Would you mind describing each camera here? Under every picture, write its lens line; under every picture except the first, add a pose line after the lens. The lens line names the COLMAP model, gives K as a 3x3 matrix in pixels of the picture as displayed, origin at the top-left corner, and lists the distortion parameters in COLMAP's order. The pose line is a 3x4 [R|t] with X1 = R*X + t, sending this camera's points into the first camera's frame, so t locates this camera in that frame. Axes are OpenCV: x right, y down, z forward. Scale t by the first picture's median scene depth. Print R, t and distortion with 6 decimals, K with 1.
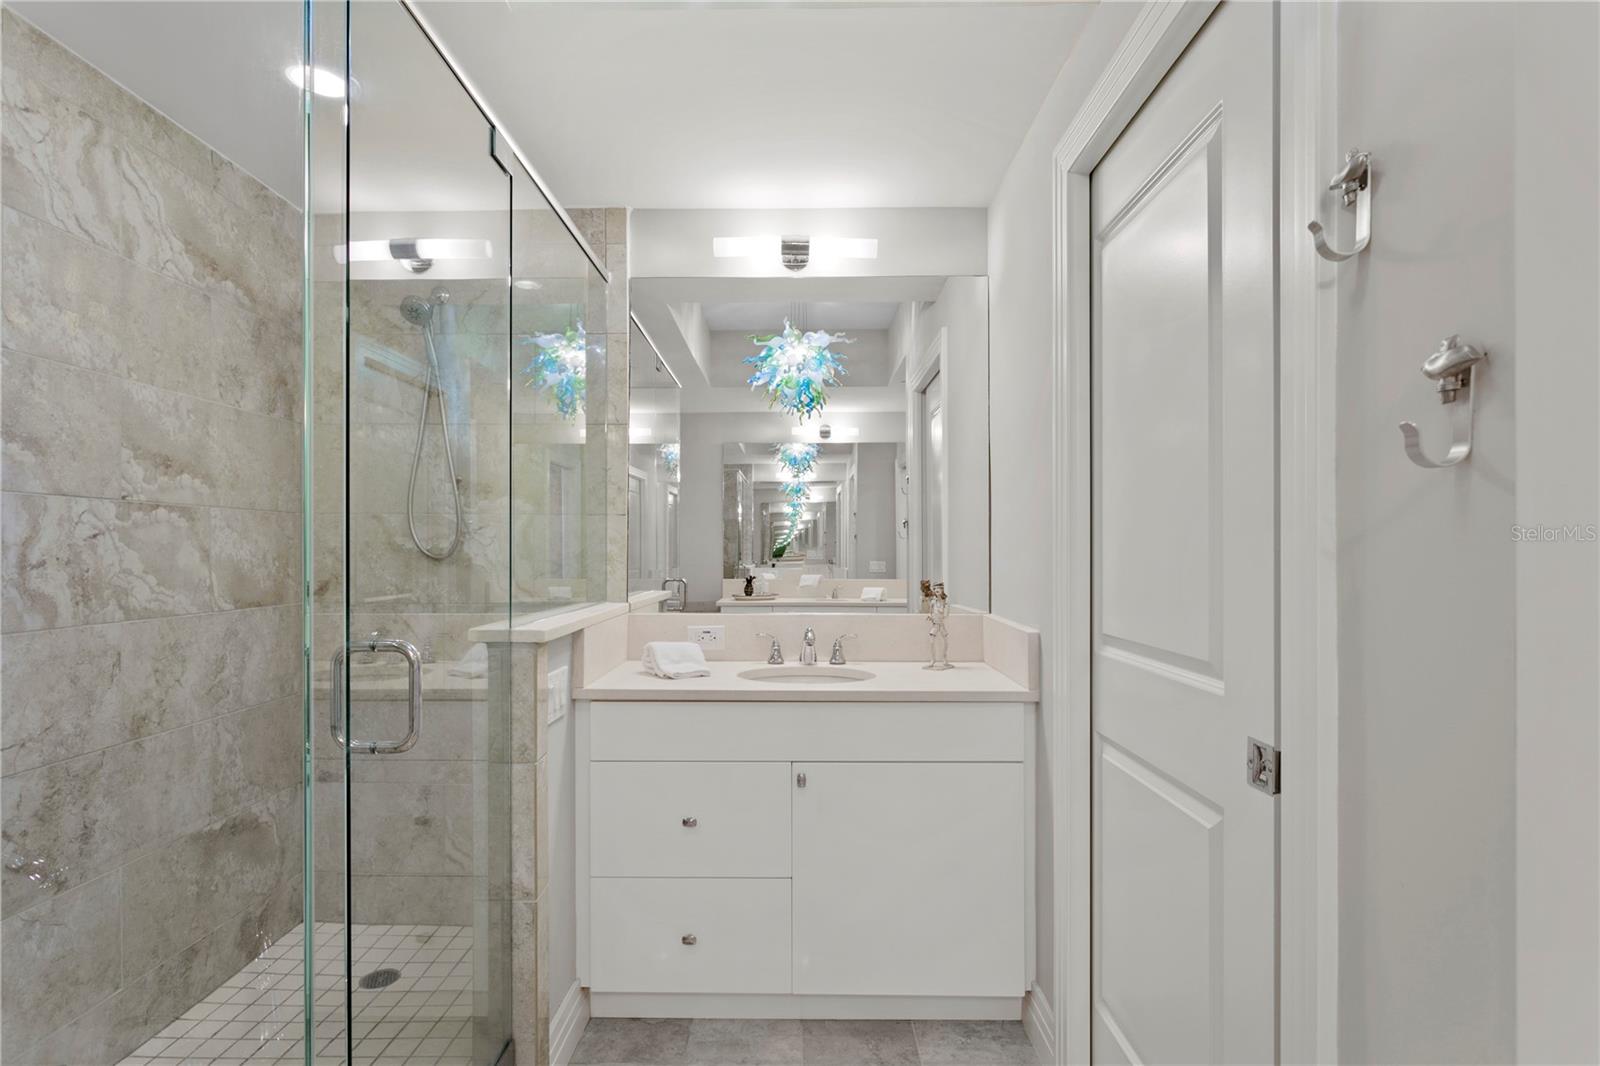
lens RADIAL K [[822.6, 0, 804.6], [0, 822.6, 553.8], [0, 0, 1]] dist [-0.002830, 0.001051]
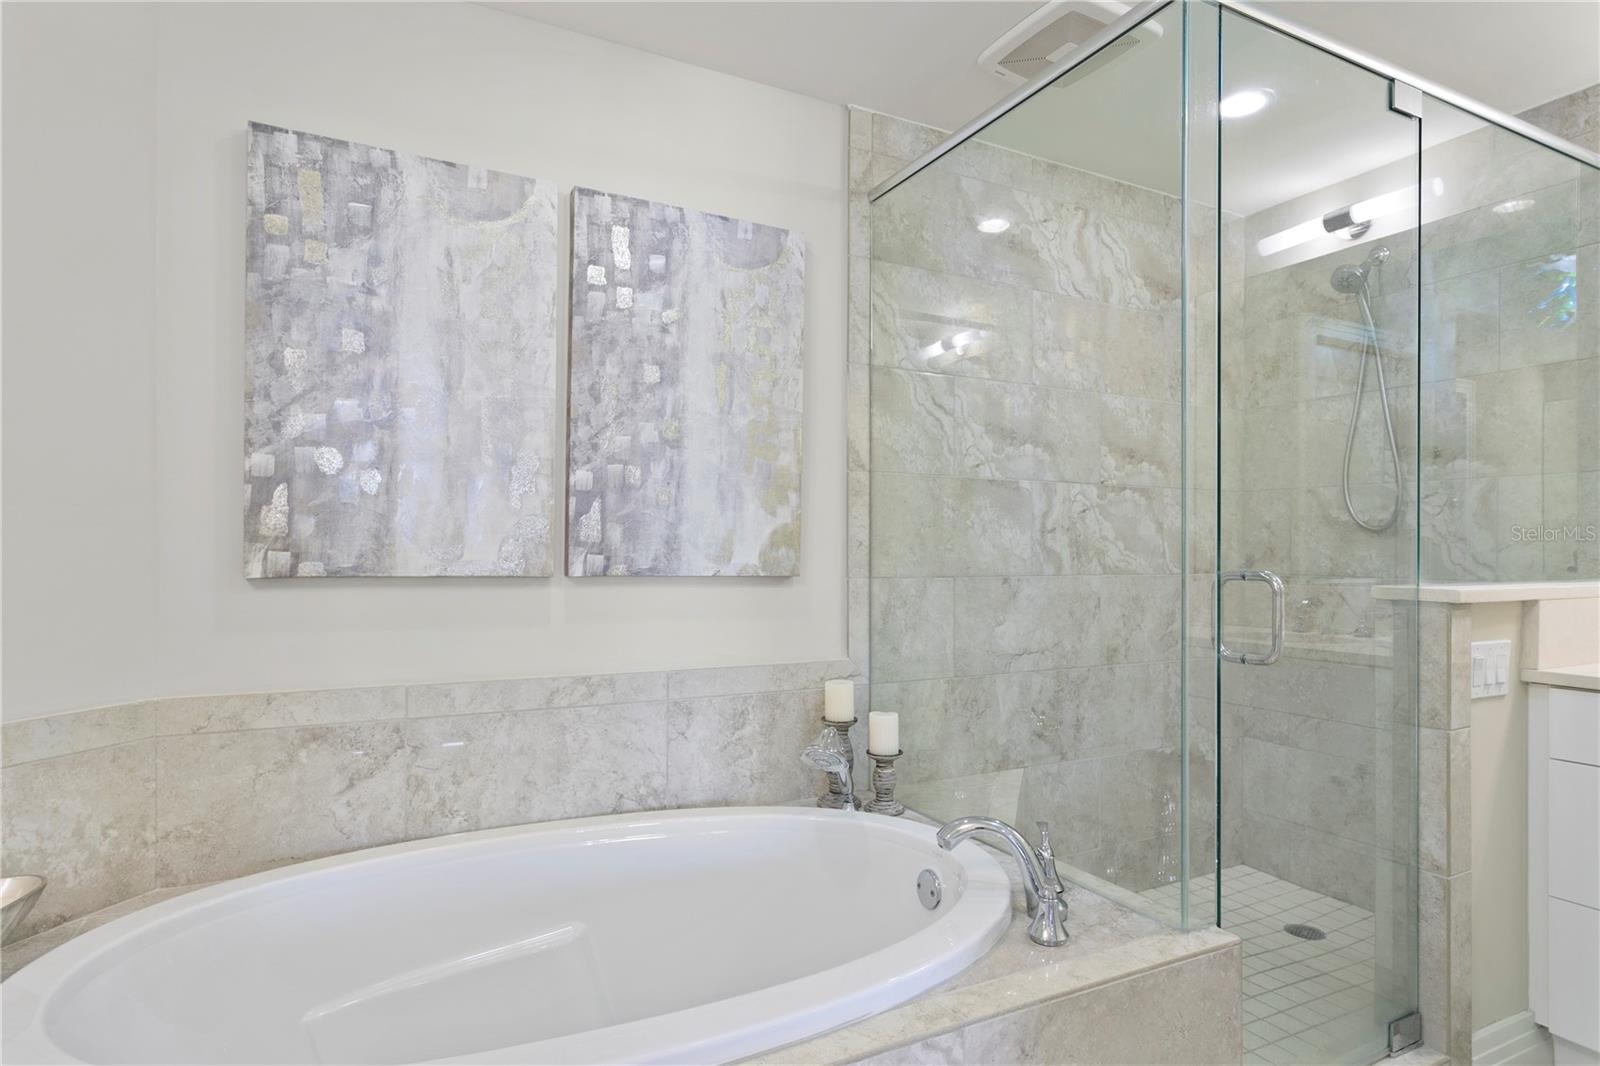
lens RADIAL K [[859.3, 0, 774.8], [0, 859.3, 552.8], [0, 0, 1]] dist [-0.008809, 0.006775]
pose [[0.463509, 0.002065, -0.886090, 0.161100], [-0.001643, 0.999998, 0.001470, 0.044442], [0.886091, 0.000774, 0.463511, -0.119573]]
